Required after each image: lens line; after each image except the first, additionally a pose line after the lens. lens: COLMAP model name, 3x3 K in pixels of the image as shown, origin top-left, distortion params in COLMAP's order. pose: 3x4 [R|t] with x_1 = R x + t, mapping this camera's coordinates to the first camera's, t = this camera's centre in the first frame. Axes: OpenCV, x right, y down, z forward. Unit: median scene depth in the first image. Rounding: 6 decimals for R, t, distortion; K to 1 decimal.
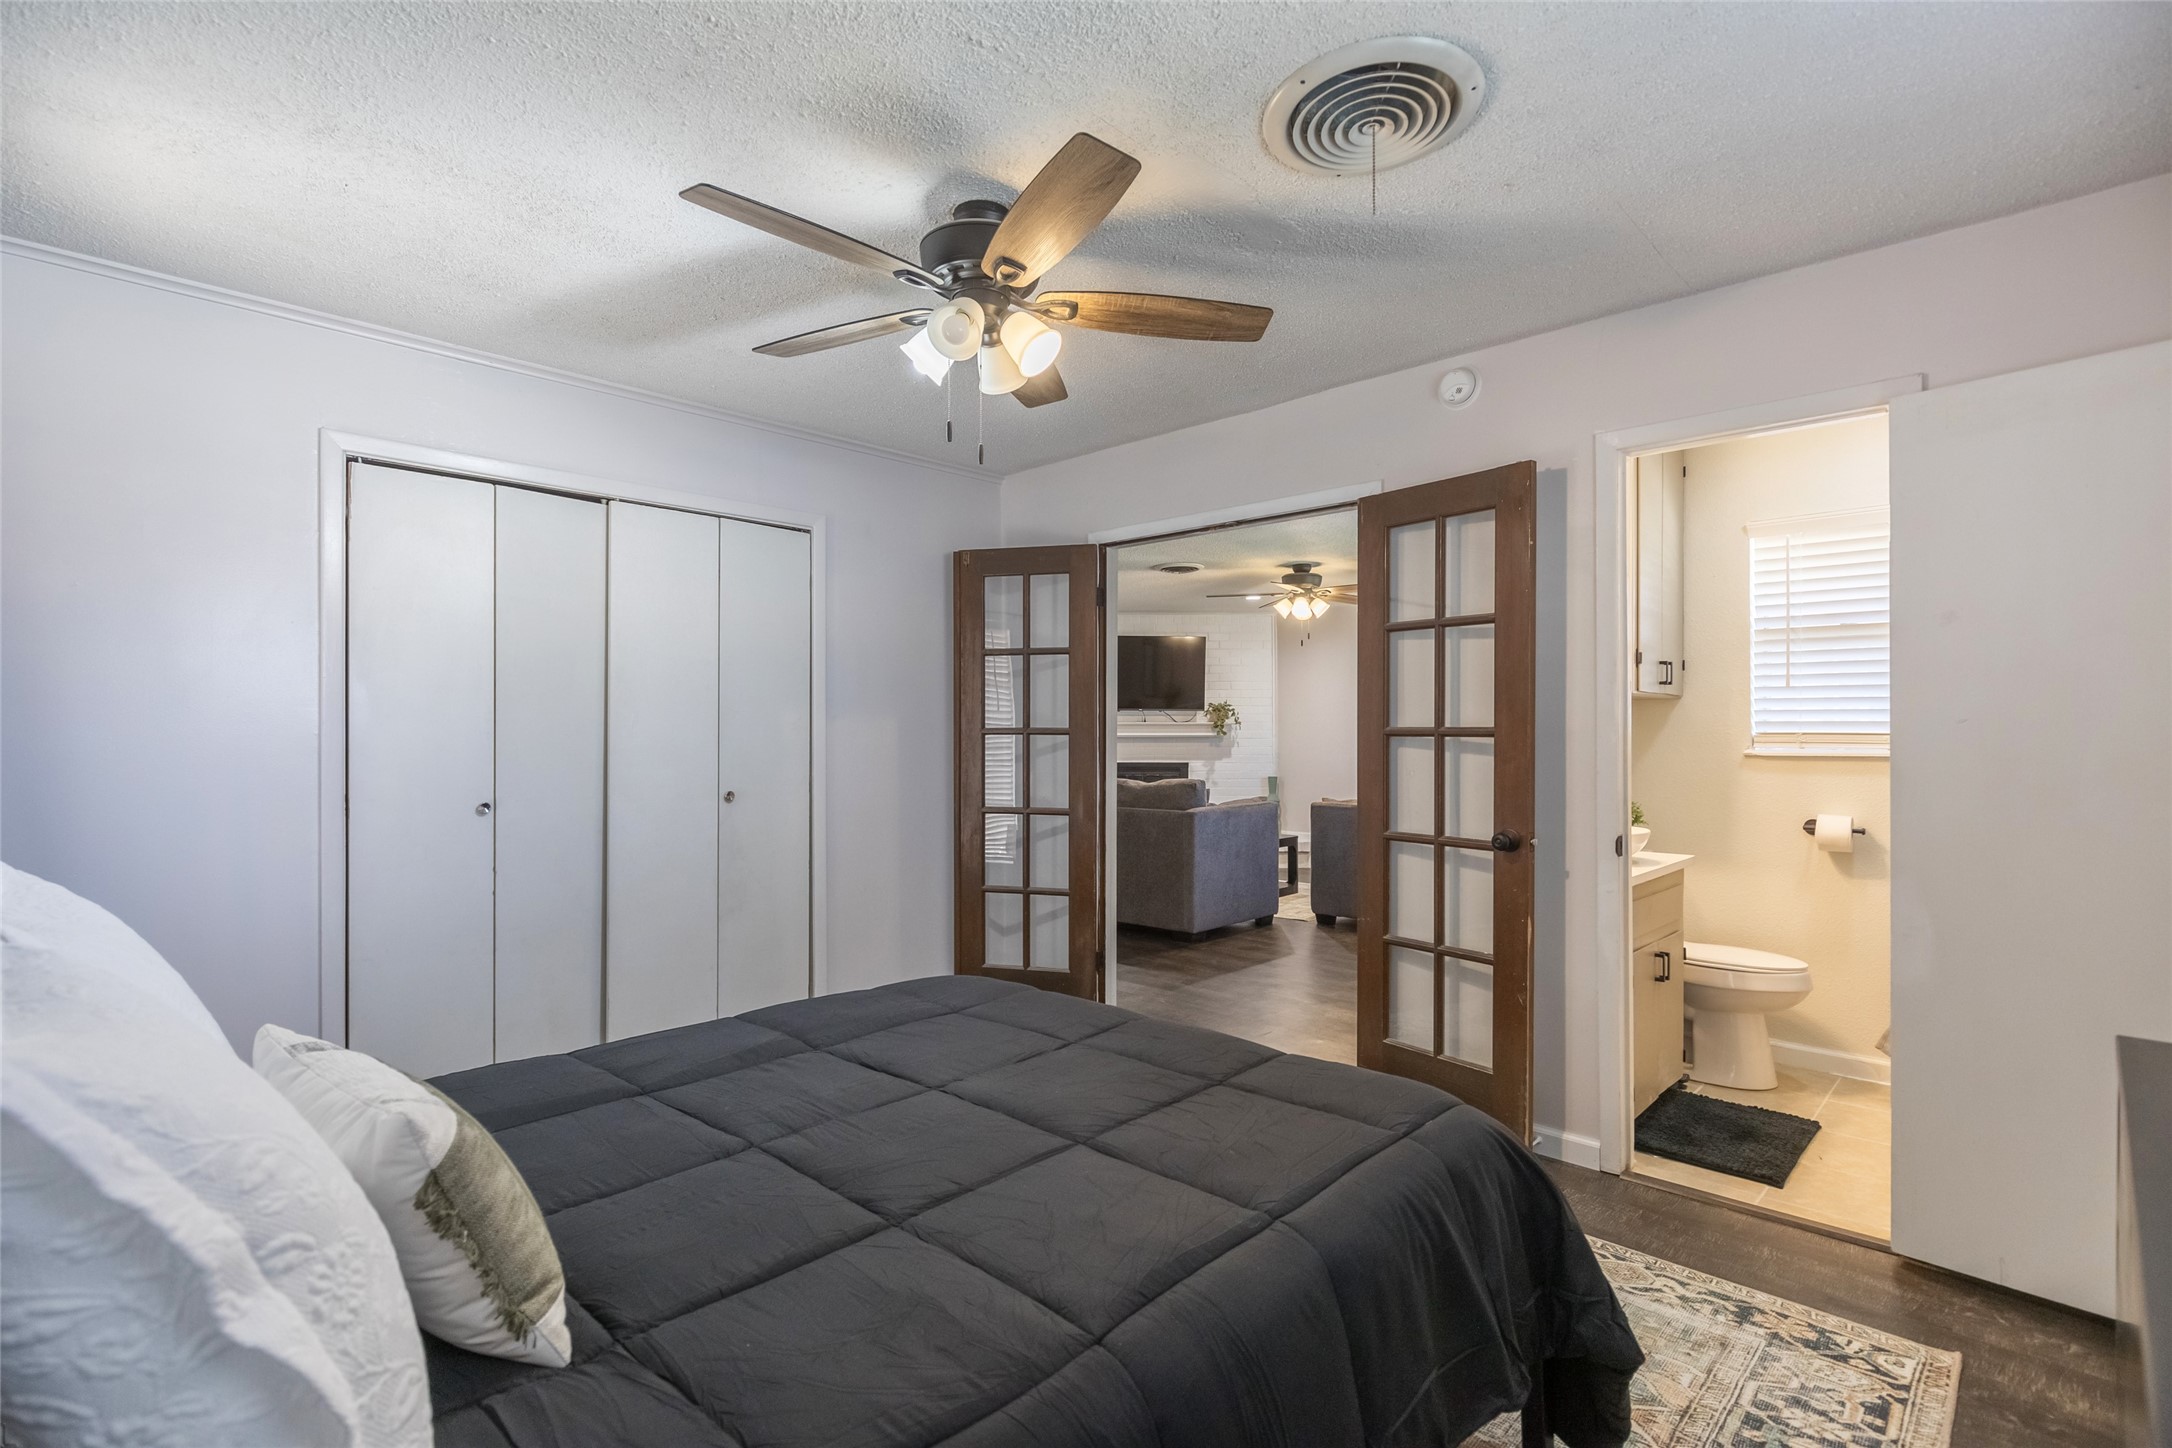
lens RADIAL K [[1020.3, 0, 1082.8], [0, 1020.3, 735.4], [0, 0, 1]] dist [0.001933, 0.000174]
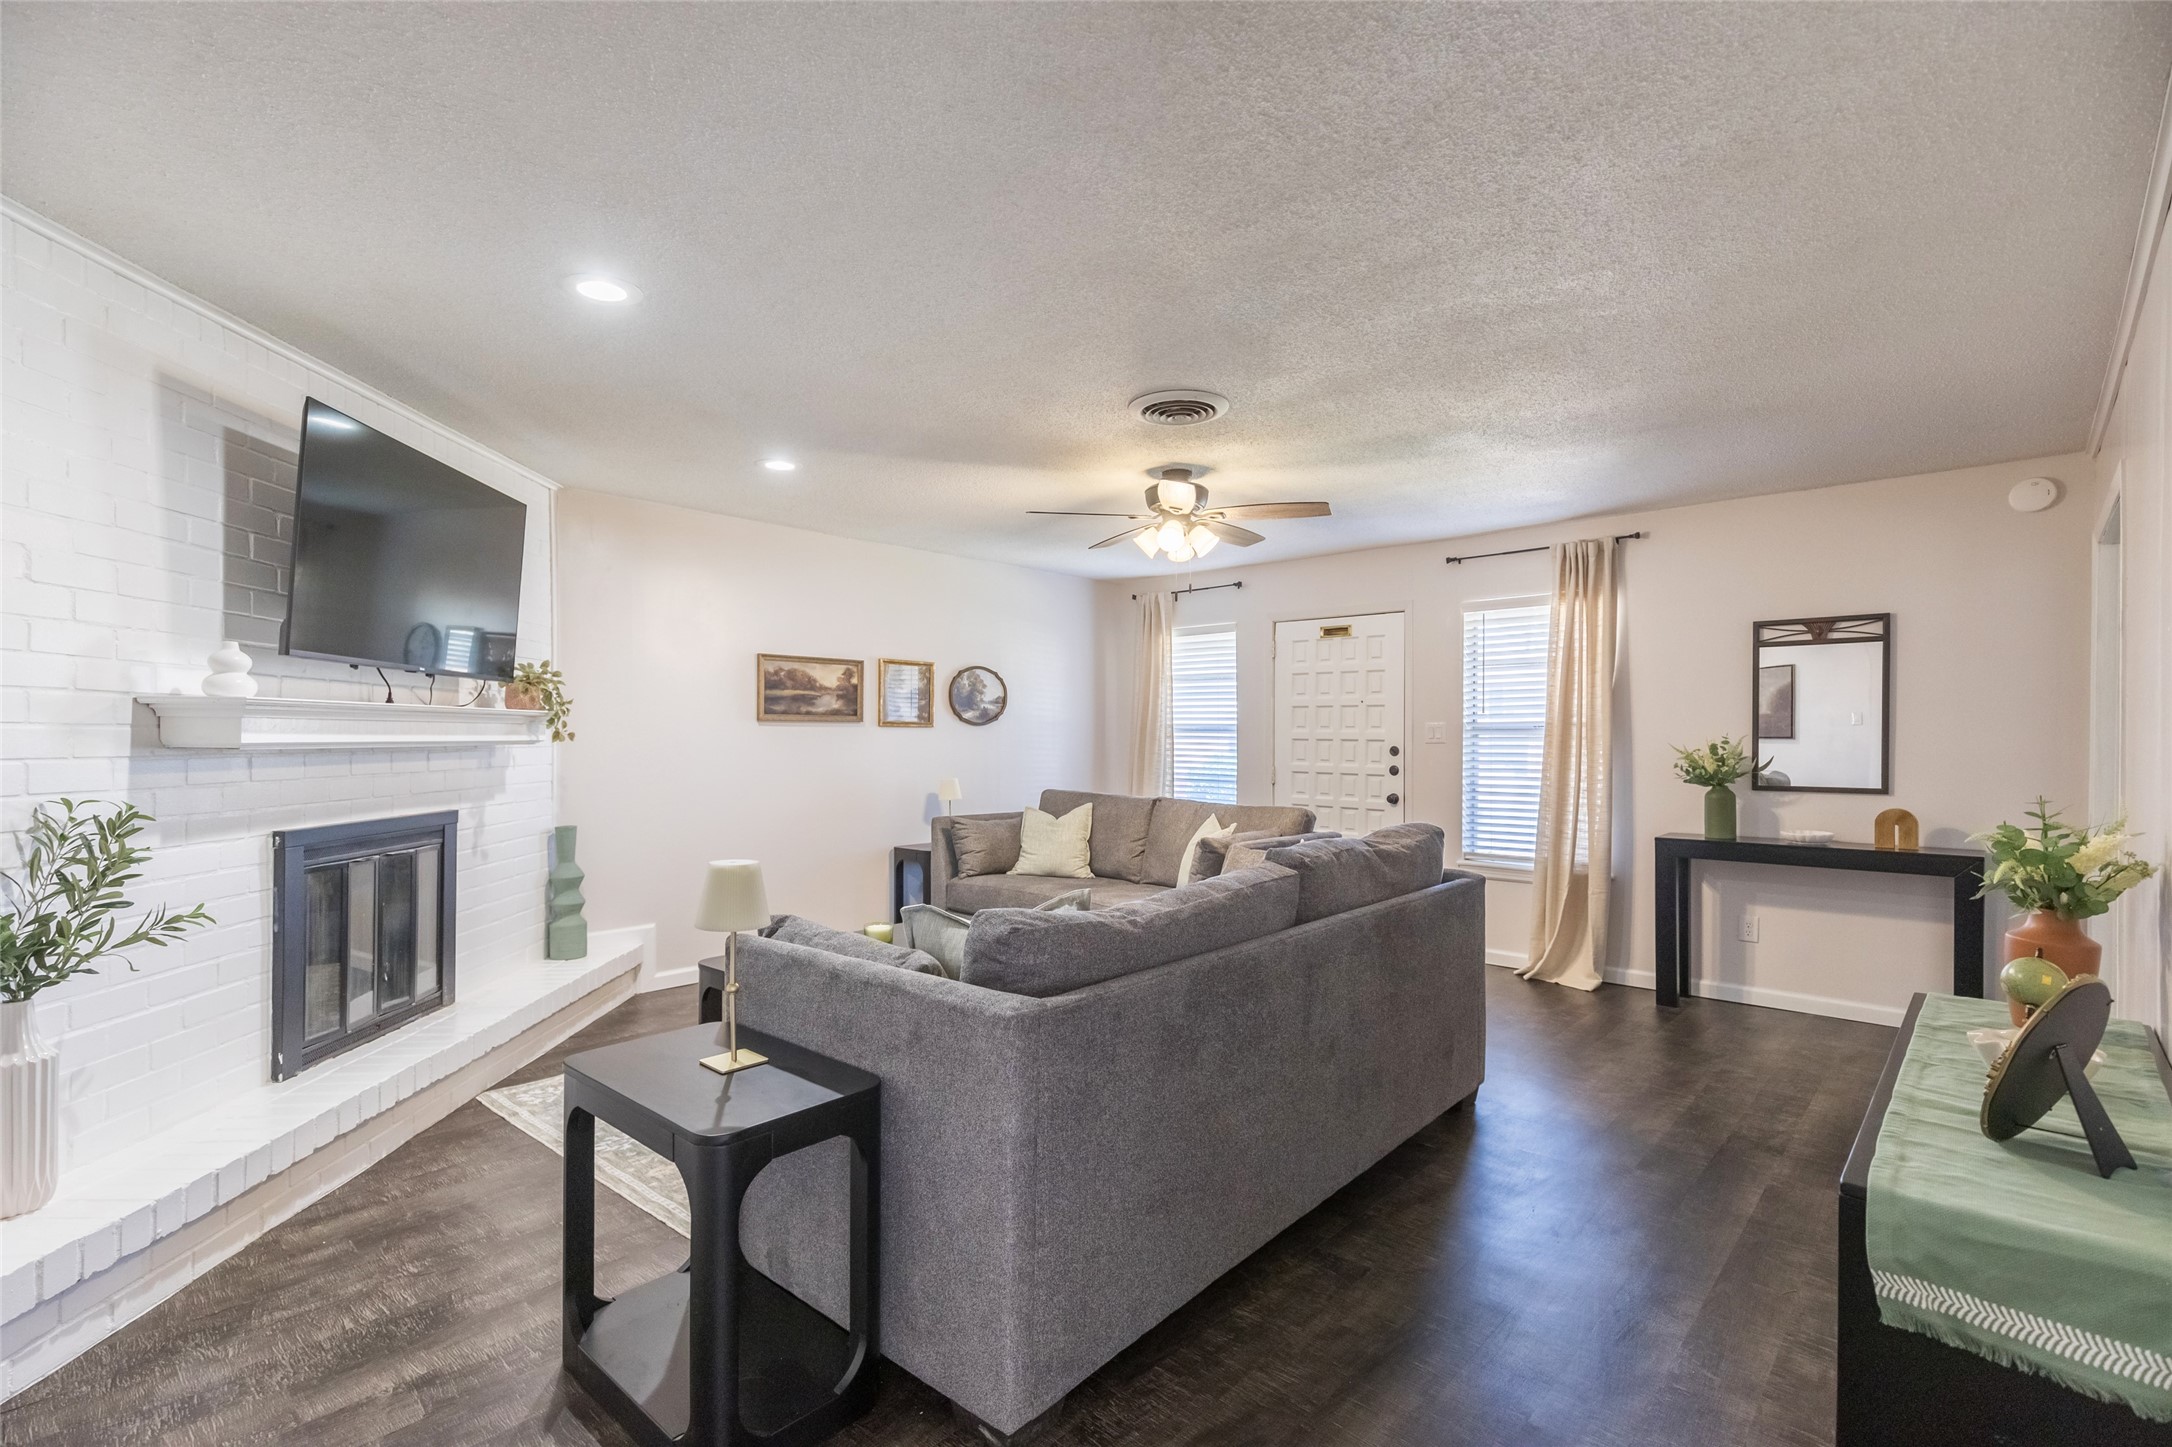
lens RADIAL K [[993.0, 0, 1087.4], [0, 993.0, 739.1], [0, 0, 1]] dist [0.000615, -0.000031]
pose [[-0.024513, -0.000414, 0.999699, -0.292285], [-0.001993, 0.999998, 0.000365, -0.001736], [-0.999698, -0.001983, -0.024514, 0.783710]]
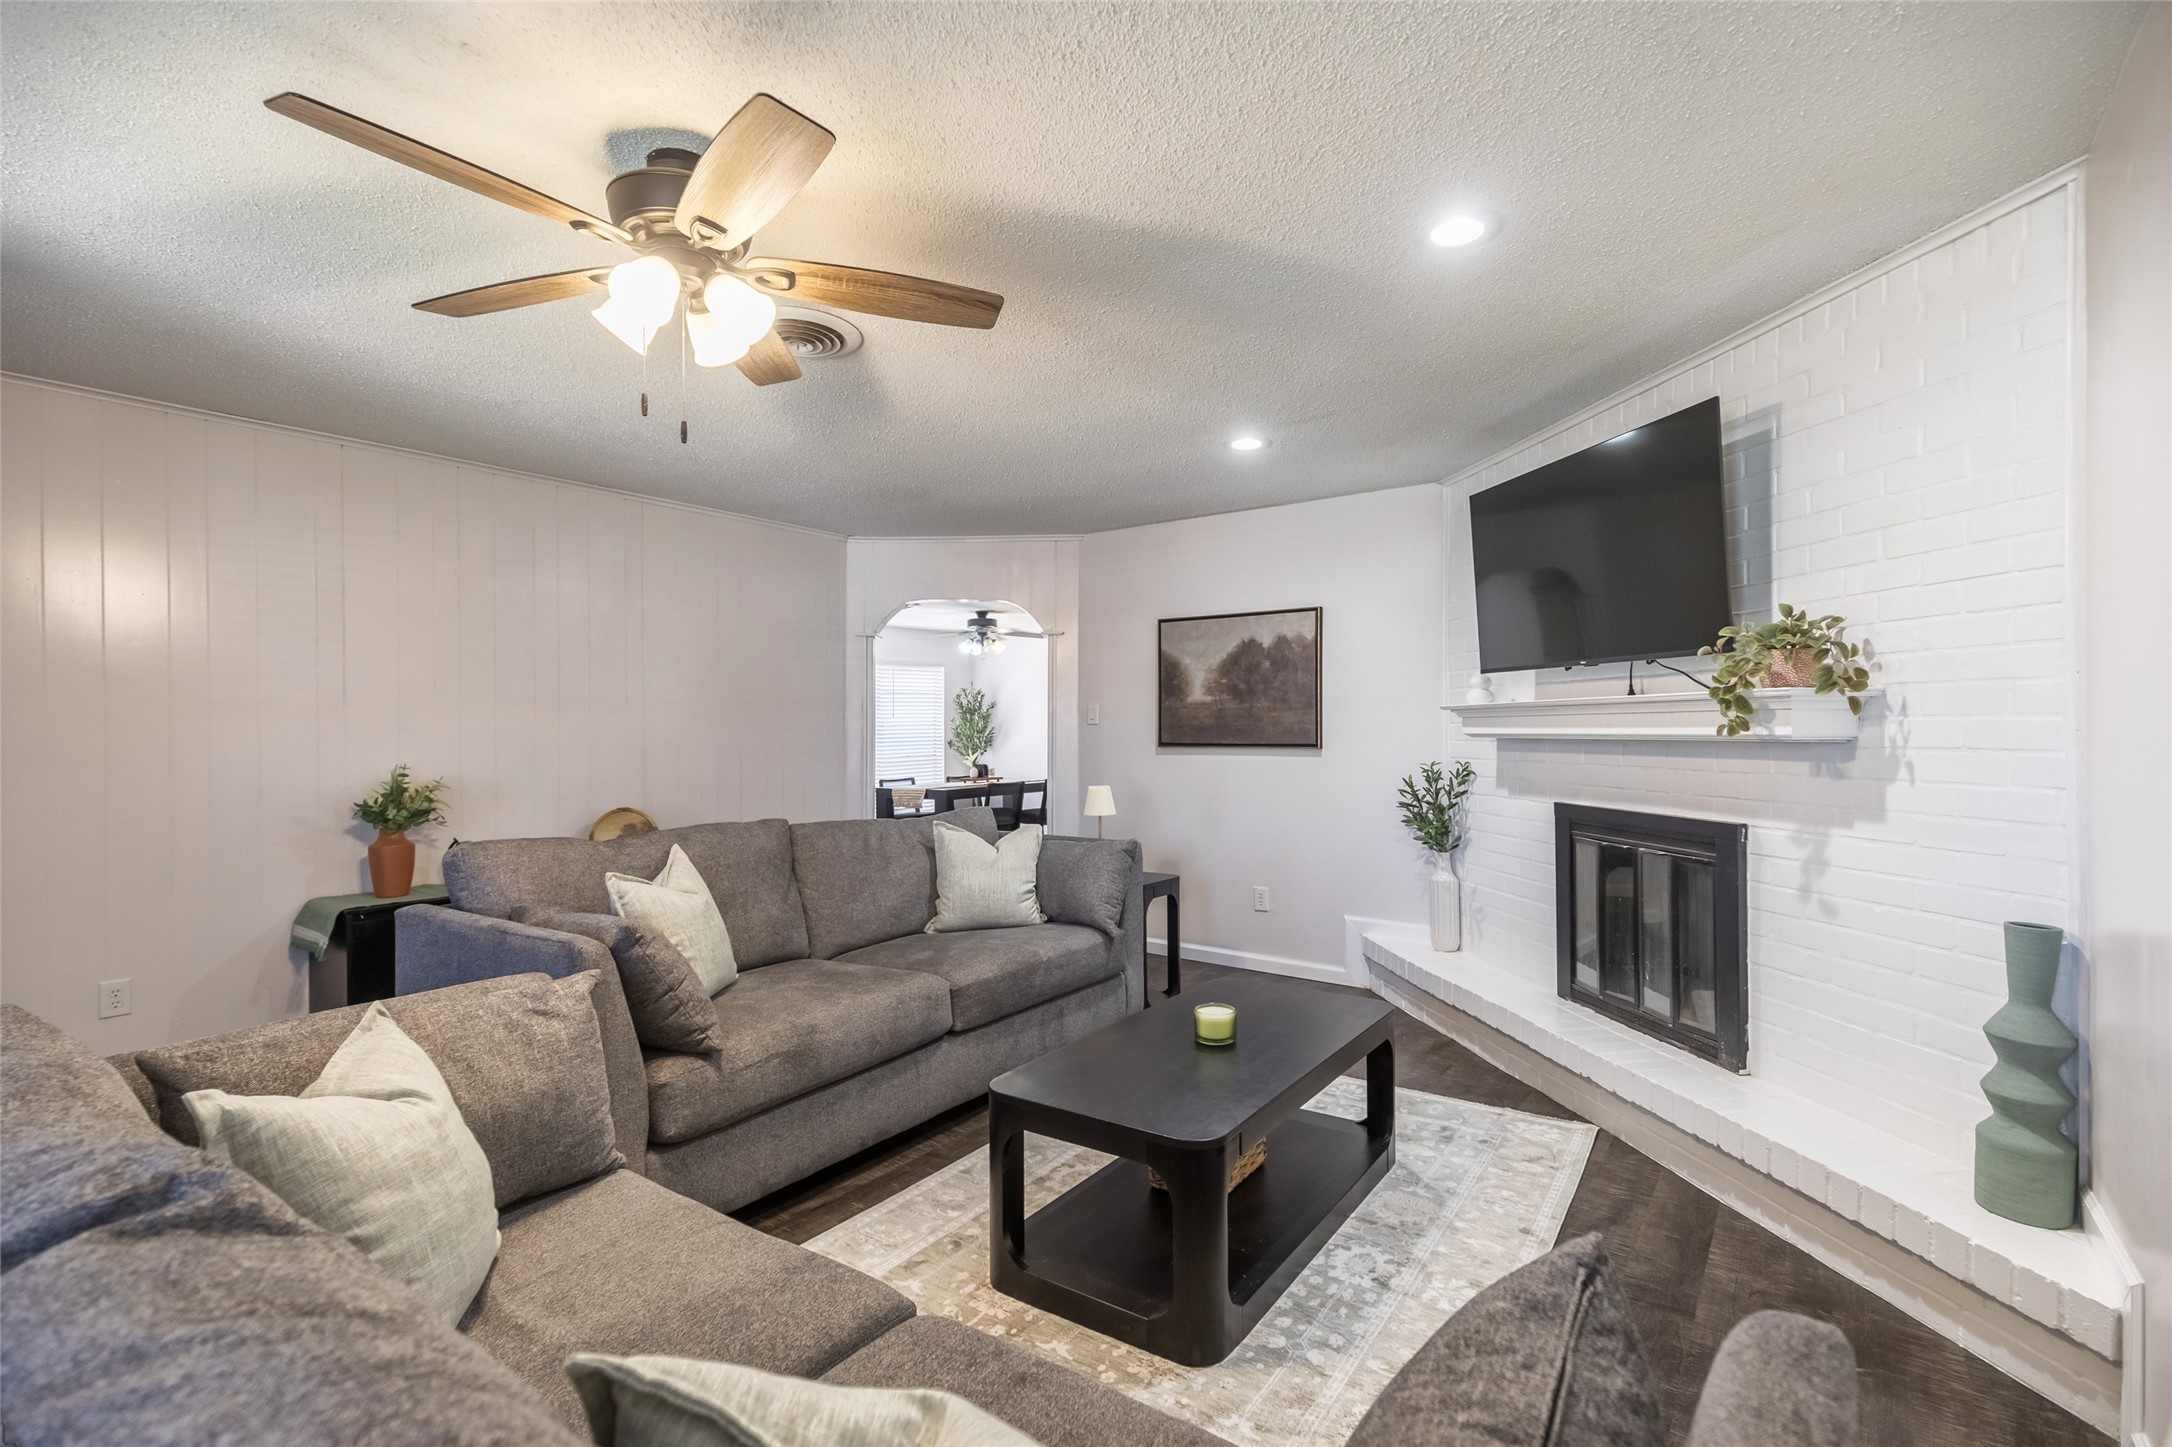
lens RADIAL K [[987.5, 0, 1111.7], [0, 987.5, 728.1], [0, 0, 1]] dist [0.003991, -0.000303]
pose [[0.145802, 0.001298, -0.989313, 0.375345], [0.005970, 0.999980, 0.002191, -0.004093], [0.989296, -0.006225, 0.145791, 0.791323]]
